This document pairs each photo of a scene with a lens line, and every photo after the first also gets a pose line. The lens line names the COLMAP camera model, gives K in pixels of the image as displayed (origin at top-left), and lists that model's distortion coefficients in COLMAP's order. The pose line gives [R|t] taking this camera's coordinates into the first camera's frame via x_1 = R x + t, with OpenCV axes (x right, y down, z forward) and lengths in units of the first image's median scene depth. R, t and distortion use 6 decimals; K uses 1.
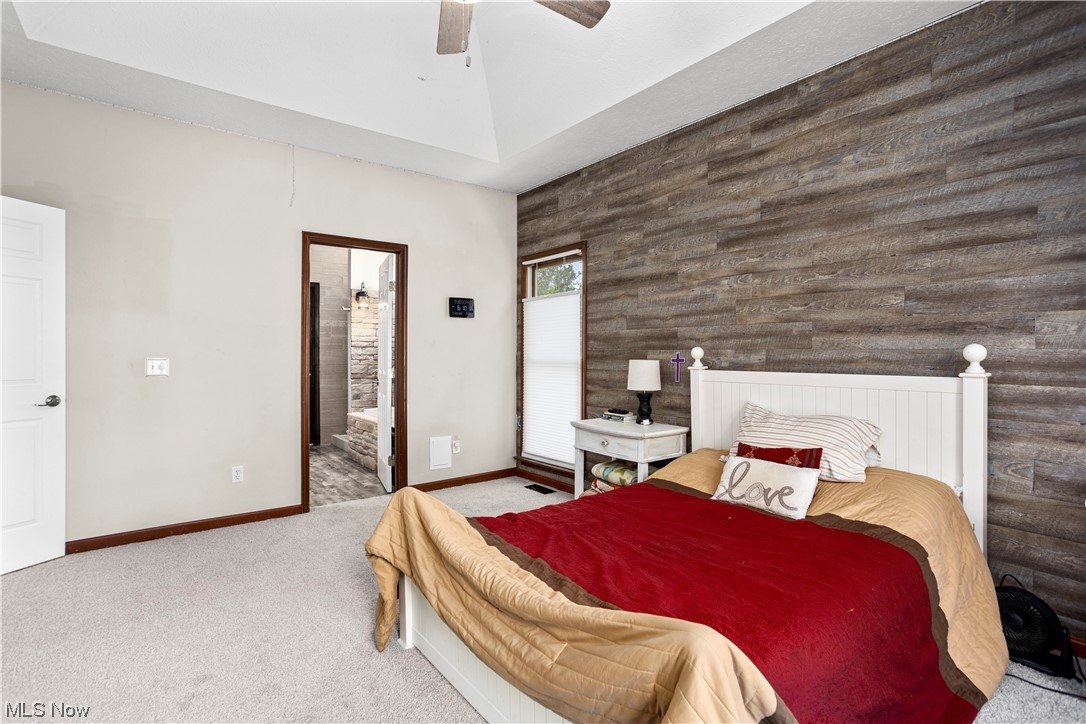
lens RADIAL K [[540.6, 0, 543.8], [0, 540.6, 355.9], [0, 0, 1]] dist [-0.040781, 0.029536]
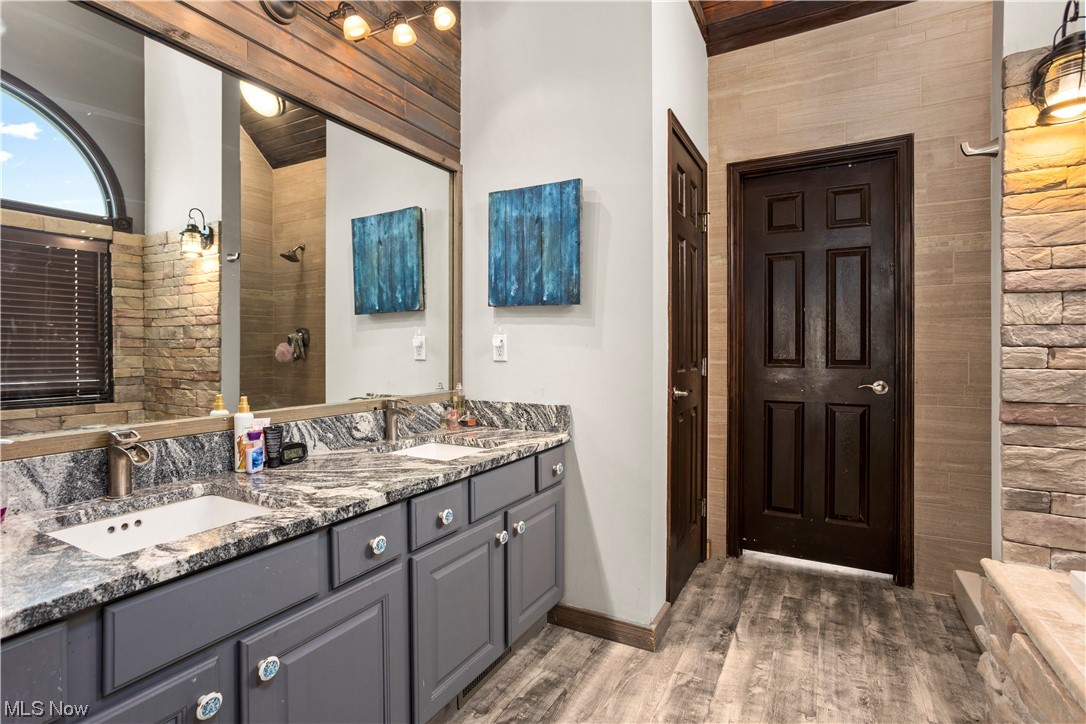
lens RADIAL K [[525.7, 0, 544.8], [0, 525.7, 354.4], [0, 0, 1]] dist [-0.039847, 0.018352]
pose [[0.405722, 0.005854, -0.913978, -0.226626], [-0.000547, 0.999981, 0.006162, 0.009508], [0.913996, -0.002000, 0.405717, 0.708339]]
